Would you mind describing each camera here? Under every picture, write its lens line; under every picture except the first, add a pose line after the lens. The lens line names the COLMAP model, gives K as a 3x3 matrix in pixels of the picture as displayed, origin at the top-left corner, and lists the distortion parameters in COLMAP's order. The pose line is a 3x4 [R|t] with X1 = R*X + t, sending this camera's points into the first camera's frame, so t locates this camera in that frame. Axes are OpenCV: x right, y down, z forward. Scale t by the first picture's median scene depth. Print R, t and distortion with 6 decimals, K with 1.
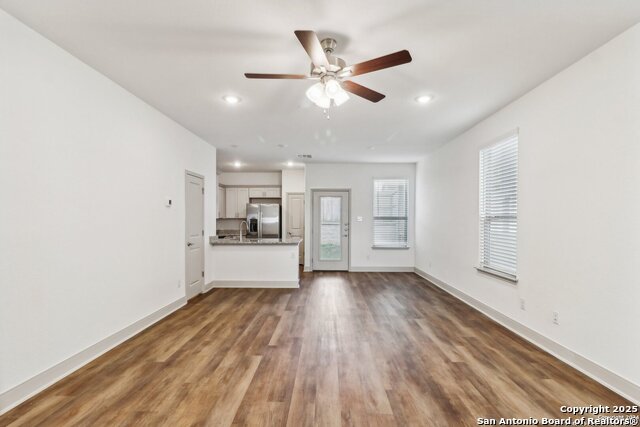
lens RADIAL K [[298.3, 0, 322.3], [0, 298.3, 223.1], [0, 0, 1]] dist [0.021634, -0.006450]
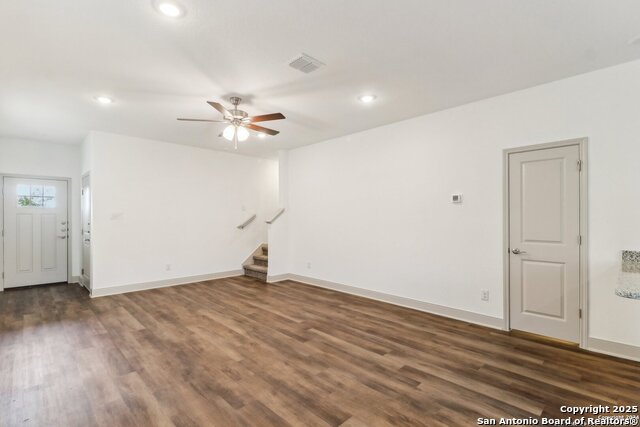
lens RADIAL K [[310.7, 0, 318.0], [0, 310.7, 212.0], [0, 0, 1]] dist [0.005351, -0.000362]
pose [[-0.711022, -0.011845, -0.703070, 0.442451], [-0.006400, 0.999926, -0.010374, -0.013963], [0.703140, -0.002876, -0.711045, 1.289080]]
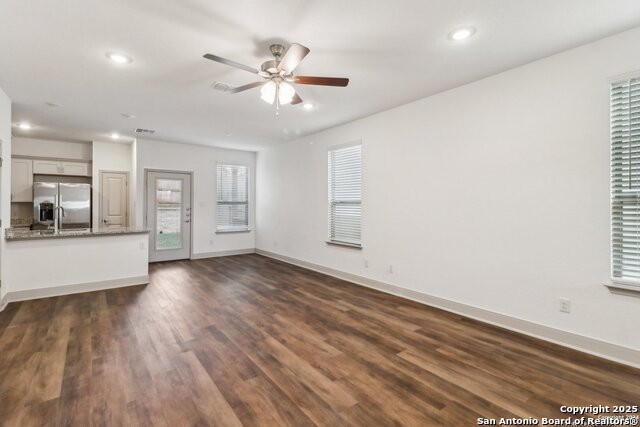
lens RADIAL K [[298.3, 0, 317.2], [0, 298.3, 204.6], [0, 0, 1]] dist [0.021634, -0.006450]
pose [[0.793590, 0.000253, 0.608453, -0.292865], [0.005934, 0.999949, -0.008156, -0.000335], [-0.608424, 0.010083, 0.793548, 0.012419]]
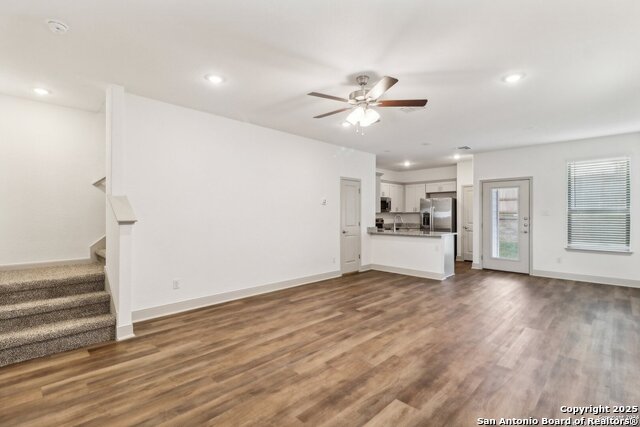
lens RADIAL K [[298.3, 0, 319.6], [0, 298.3, 212.8], [0, 0, 1]] dist [0.021634, -0.006450]
pose [[0.724698, -0.004677, -0.689051, 0.423502], [-0.005851, 0.999899, -0.012940, 0.002460], [0.689042, 0.013409, 0.724597, -0.041956]]
